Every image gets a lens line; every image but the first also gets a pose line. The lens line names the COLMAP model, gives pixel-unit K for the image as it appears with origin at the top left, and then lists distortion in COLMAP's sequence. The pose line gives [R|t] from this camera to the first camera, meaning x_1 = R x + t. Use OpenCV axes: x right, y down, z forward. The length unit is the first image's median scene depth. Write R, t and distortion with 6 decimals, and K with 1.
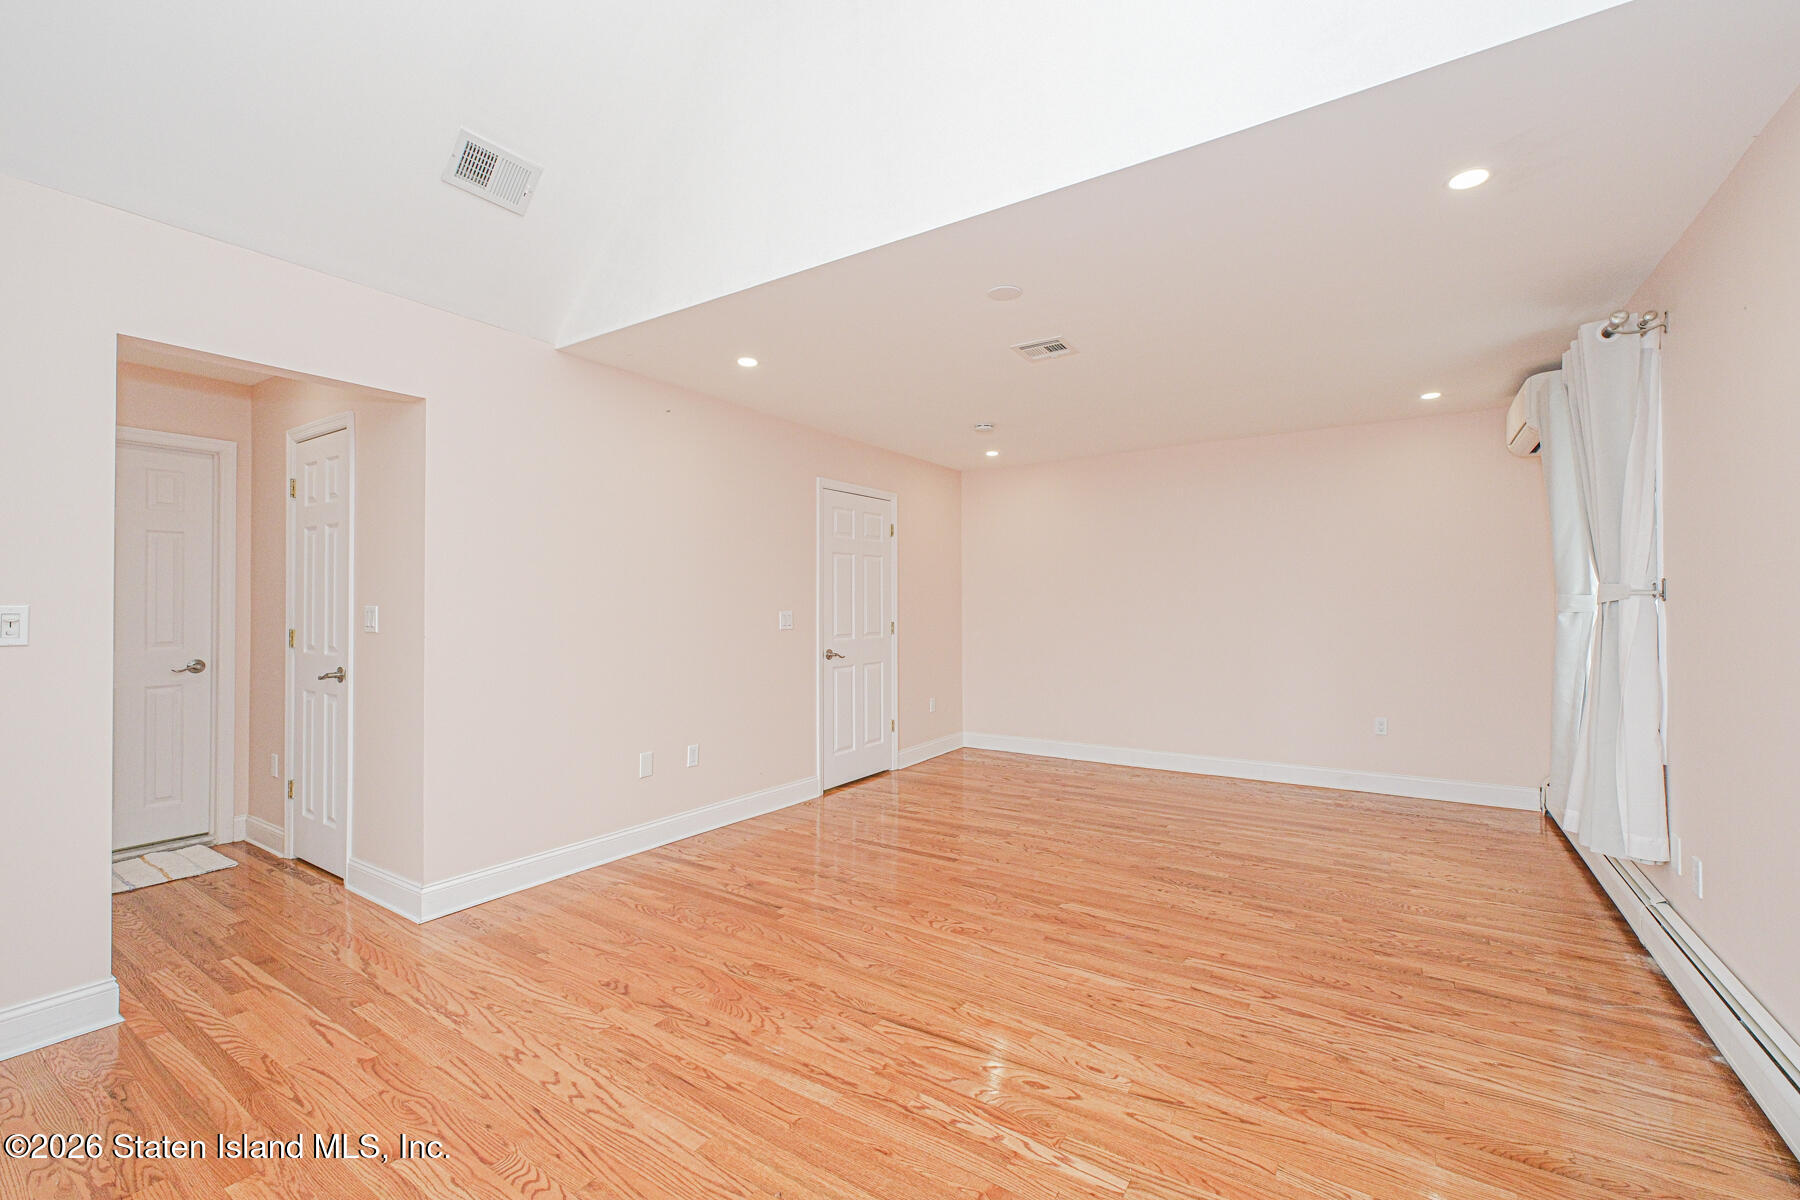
lens RADIAL K [[760.8, 0, 900.0], [0, 760.8, 600.0], [0, 0, 1]] dist [0.000309, -0.000042]
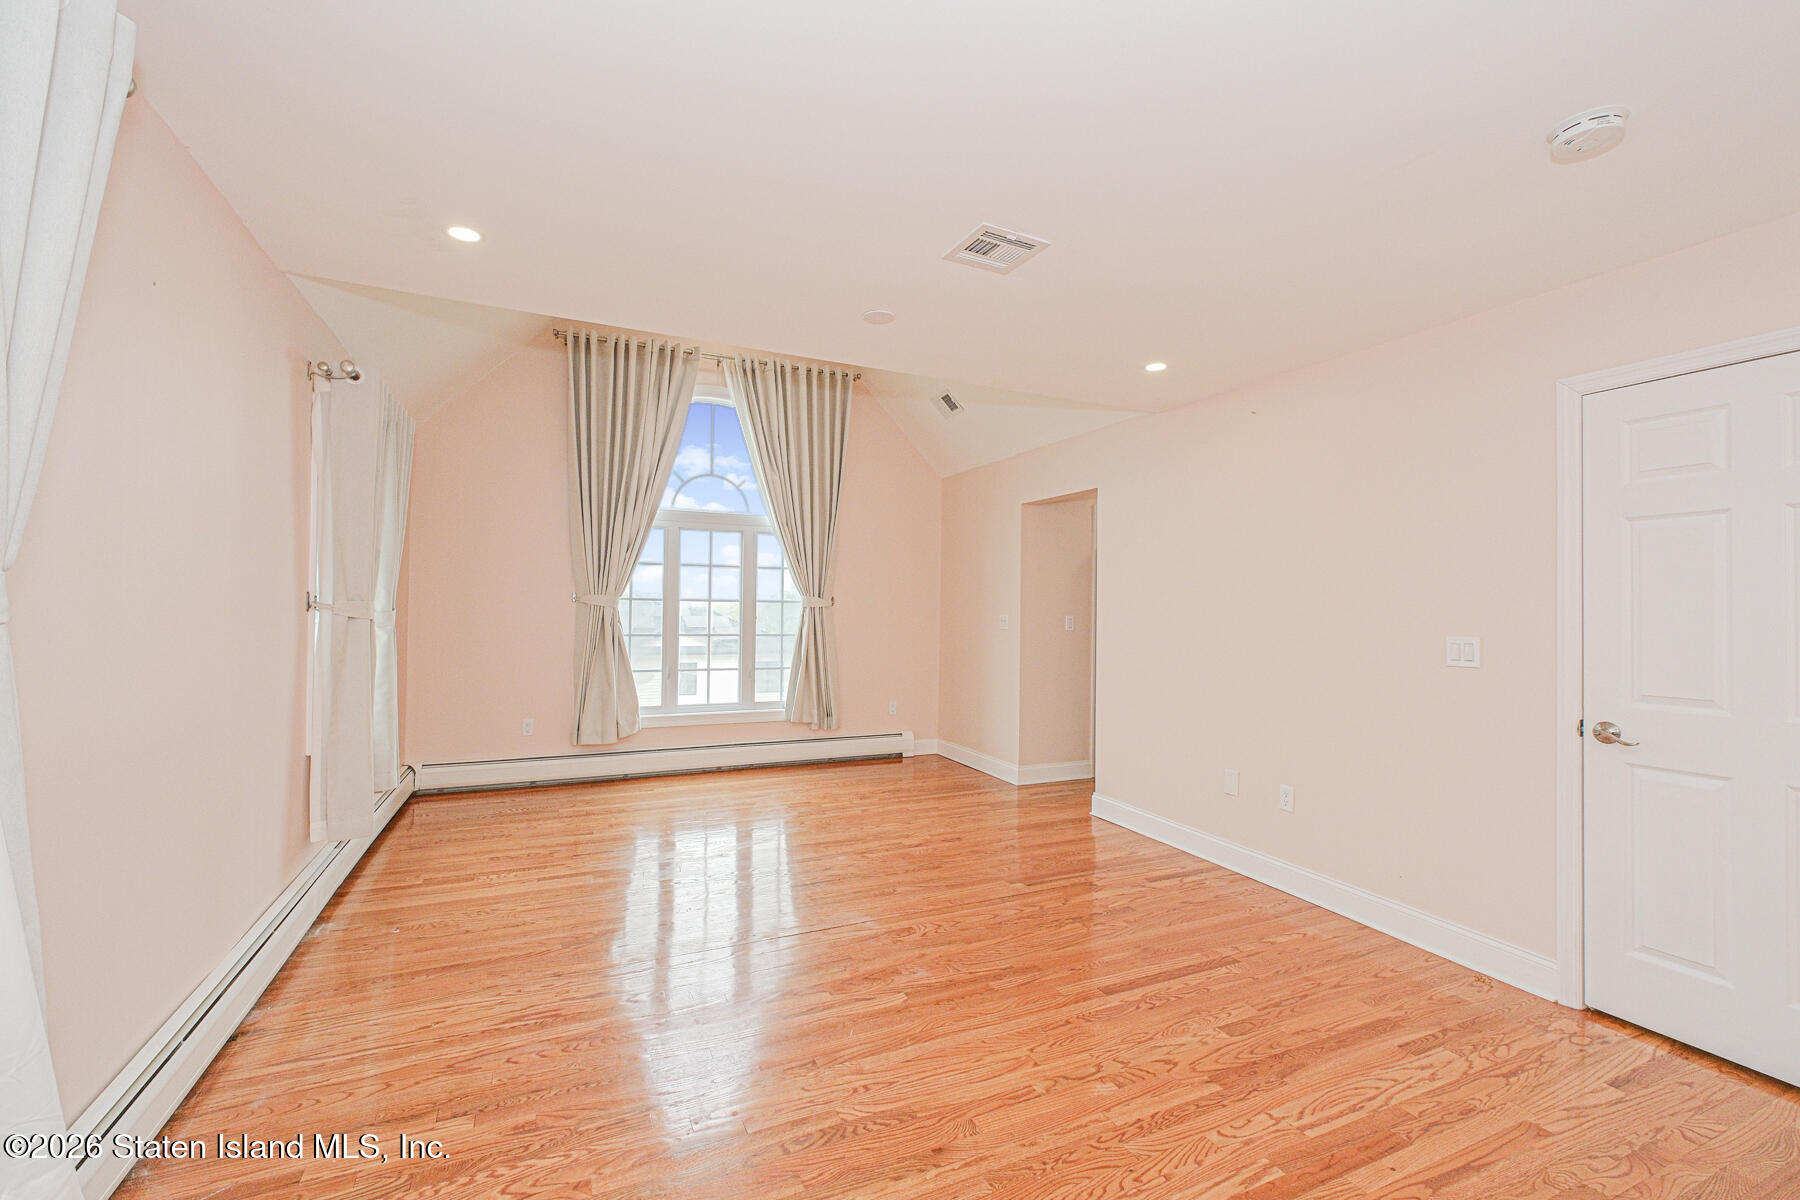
lens RADIAL K [[745.6, 0, 892.4], [0, 745.6, 593.3], [0, 0, 1]] dist [0.000368, -0.000435]
pose [[-0.533010, -0.022593, -0.845807, 0.782328], [-0.009212, 0.999739, -0.020900, -0.004340], [0.846059, -0.003348, -0.533079, 1.237292]]
